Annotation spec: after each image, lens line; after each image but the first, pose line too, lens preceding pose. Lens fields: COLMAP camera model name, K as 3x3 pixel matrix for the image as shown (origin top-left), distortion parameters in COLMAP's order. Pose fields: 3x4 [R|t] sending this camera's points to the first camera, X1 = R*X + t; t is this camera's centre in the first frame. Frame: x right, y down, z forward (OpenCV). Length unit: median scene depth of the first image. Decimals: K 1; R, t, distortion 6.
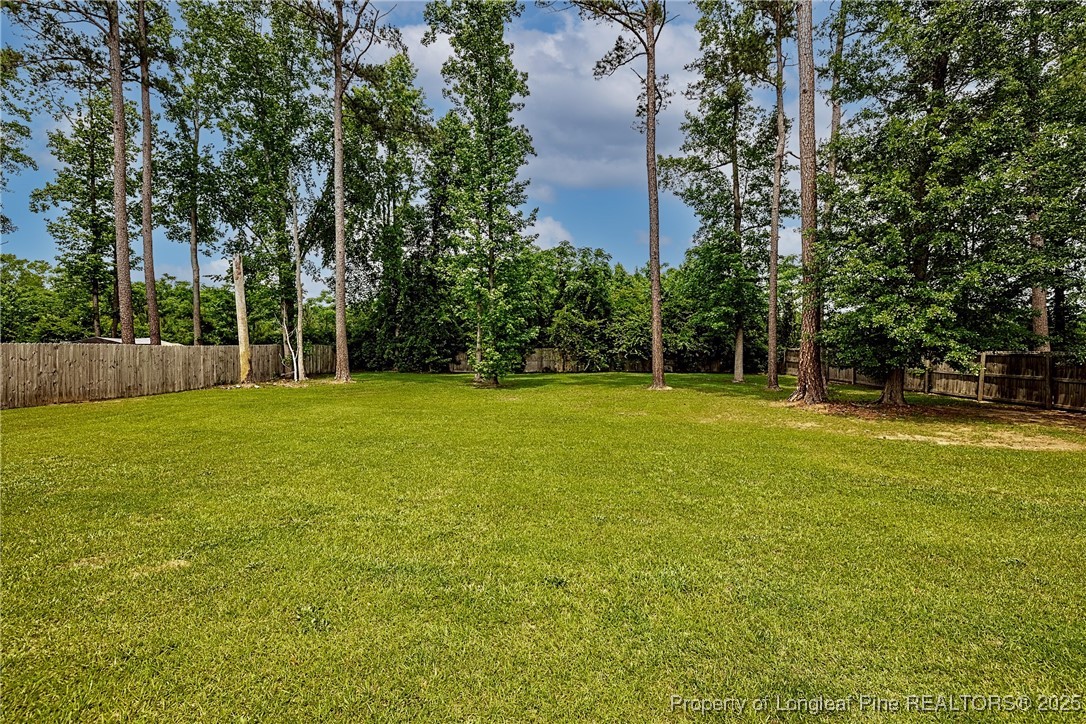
lens RADIAL K [[487.1, 0, 557.1], [0, 487.1, 342.2], [0, 0, 1]] dist [-0.002403, -0.000485]
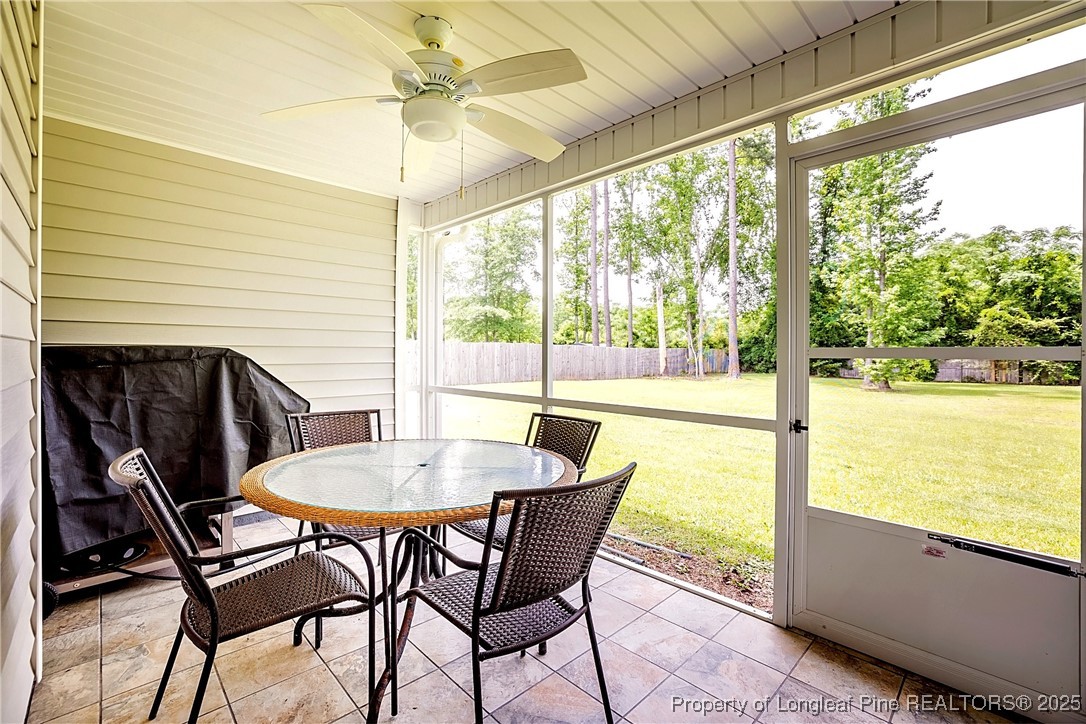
lens RADIAL K [[467.6, 0, 540.9], [0, 467.6, 352.9], [0, 0, 1]] dist [-0.000653, -0.000048]
pose [[0.688961, 0.011685, -0.724704, 0.056786], [-0.007491, 0.999931, 0.009001, 0.008828], [0.724760, -0.000772, 0.689001, -0.116930]]
